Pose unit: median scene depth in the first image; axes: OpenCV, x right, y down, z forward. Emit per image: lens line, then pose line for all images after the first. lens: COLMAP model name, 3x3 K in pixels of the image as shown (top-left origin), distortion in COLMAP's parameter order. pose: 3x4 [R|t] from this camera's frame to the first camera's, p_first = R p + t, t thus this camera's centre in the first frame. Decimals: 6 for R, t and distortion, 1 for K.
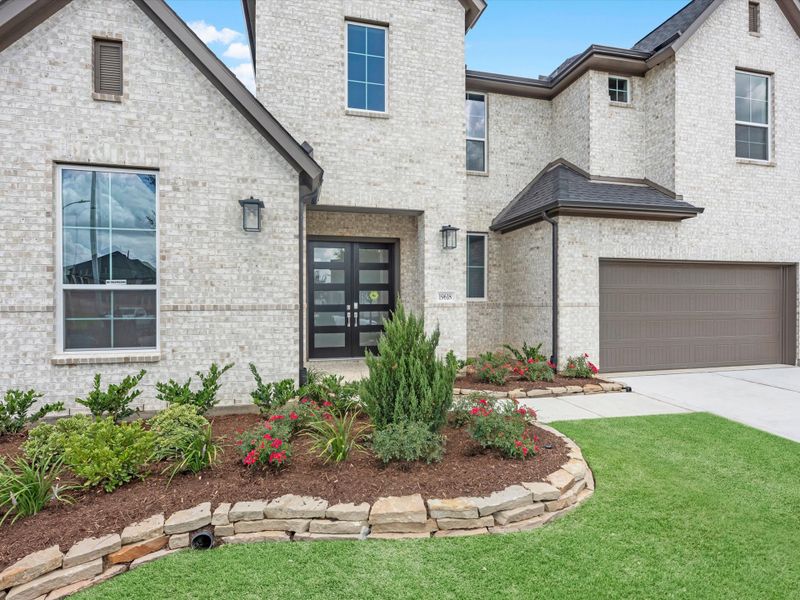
lens RADIAL K [[434.6, 0, 400.0], [0, 434.6, 300.0], [0, 0, 1]] dist [0.000920, -0.000275]
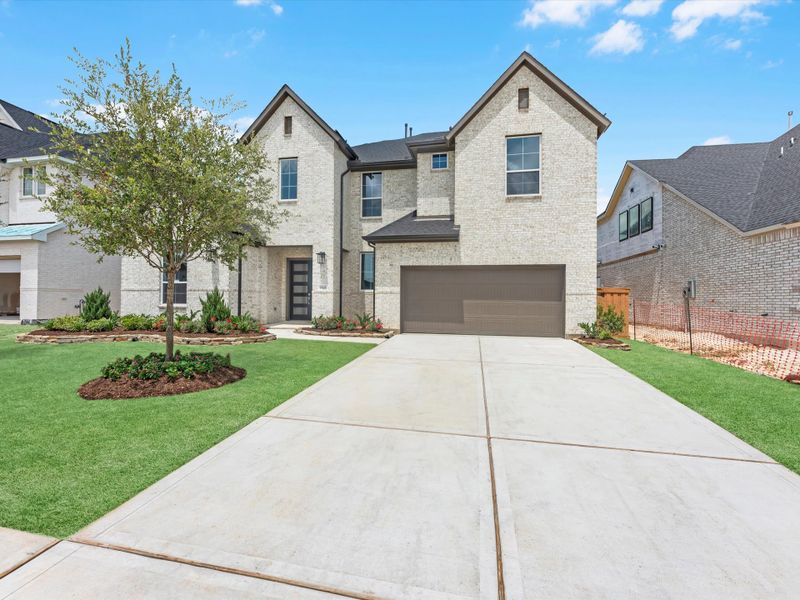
lens RADIAL K [[379.6, 0, 400.0], [0, 379.6, 300.0], [0, 0, 1]] dist [0.000415, 0.000452]
pose [[0.889524, 0.013908, -0.456677, 1.158049], [-0.014407, 0.999893, 0.002389, 0.037439], [0.456662, 0.004454, 0.889629, -0.364441]]
